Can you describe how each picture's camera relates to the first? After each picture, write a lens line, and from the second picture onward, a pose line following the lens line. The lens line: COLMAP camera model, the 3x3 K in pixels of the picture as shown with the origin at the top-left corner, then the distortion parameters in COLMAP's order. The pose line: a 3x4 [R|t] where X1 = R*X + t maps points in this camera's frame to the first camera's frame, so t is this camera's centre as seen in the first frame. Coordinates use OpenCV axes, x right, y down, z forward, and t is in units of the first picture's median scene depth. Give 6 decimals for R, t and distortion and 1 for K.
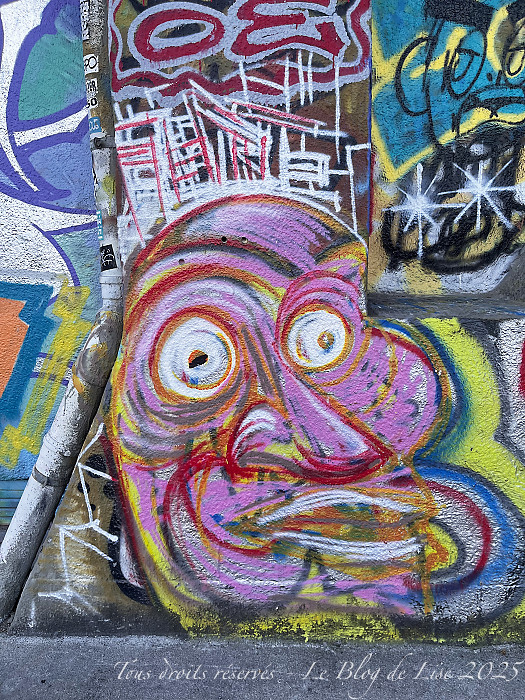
lens RADIAL K [[534.2, 0, 261.2], [0, 534.2, 353.0], [0, 0, 1]] dist [0.054706, -0.079852]
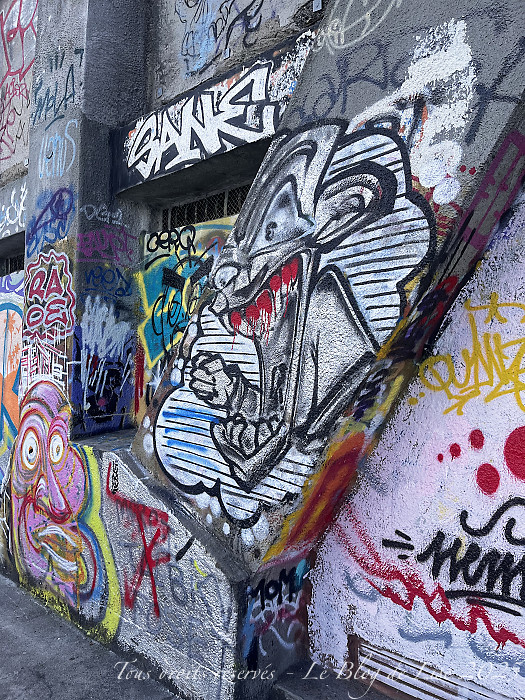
lens RADIAL K [[534.2, 0, 262.4], [0, 534.2, 349.6], [0, 0, 1]] dist [0.054706, -0.079852]
pose [[0.769070, 0.020143, -0.638847, 2.042461], [-0.141430, 0.980091, -0.139356, -0.223021], [0.623320, 0.197527, 0.756607, -0.175995]]
